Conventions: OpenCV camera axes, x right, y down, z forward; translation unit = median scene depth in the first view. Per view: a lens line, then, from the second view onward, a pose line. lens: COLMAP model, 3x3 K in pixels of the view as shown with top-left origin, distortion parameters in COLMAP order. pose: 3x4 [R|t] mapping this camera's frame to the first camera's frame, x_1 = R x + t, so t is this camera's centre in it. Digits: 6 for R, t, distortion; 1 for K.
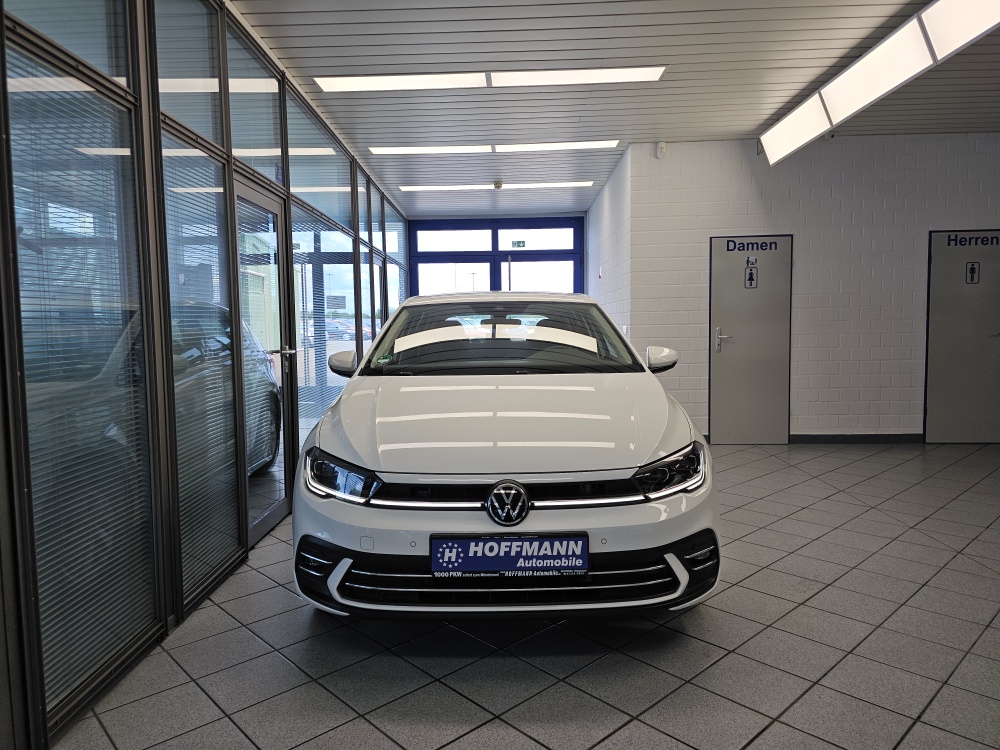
lens RADIAL K [[682.1, 0, 494.7], [0, 682.1, 385.5], [0, 0, 1]] dist [0.057296, -0.062436]
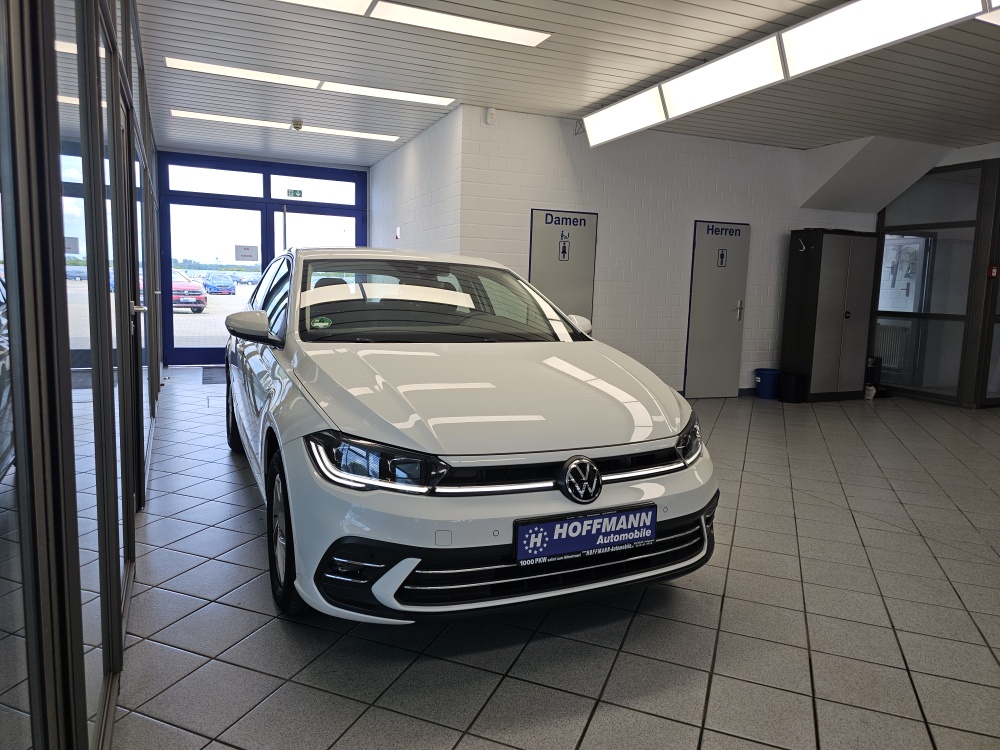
lens RADIAL K [[682.1, 0, 503.4], [0, 682.1, 382.2], [0, 0, 1]] dist [0.057296, -0.062436]
pose [[0.901613, -0.017857, 0.432175, -0.352761], [-0.004029, 0.998757, 0.049672, -0.008070], [-0.432525, -0.046526, 0.900421, 0.139305]]
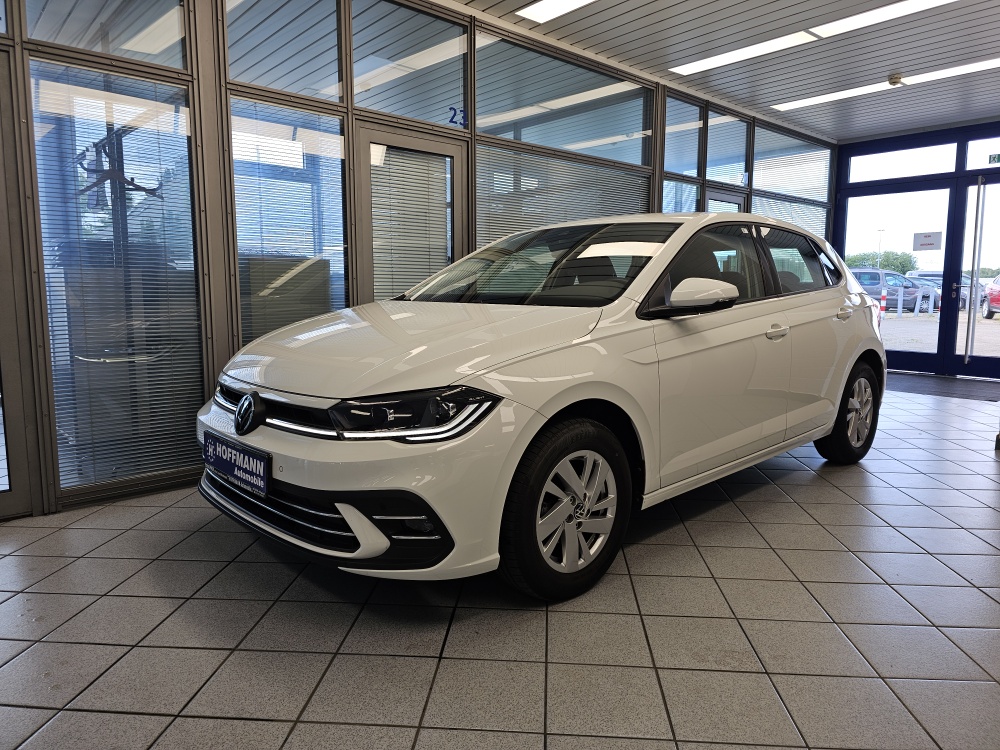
lens RADIAL K [[682.1, 0, 492.1], [0, 682.1, 383.7], [0, 0, 1]] dist [0.057296, -0.062436]
pose [[0.668340, 0.119562, -0.734184, 0.728348], [-0.079420, 0.992826, 0.089384, 0.005112], [0.739604, -0.001430, 0.673041, 0.417883]]
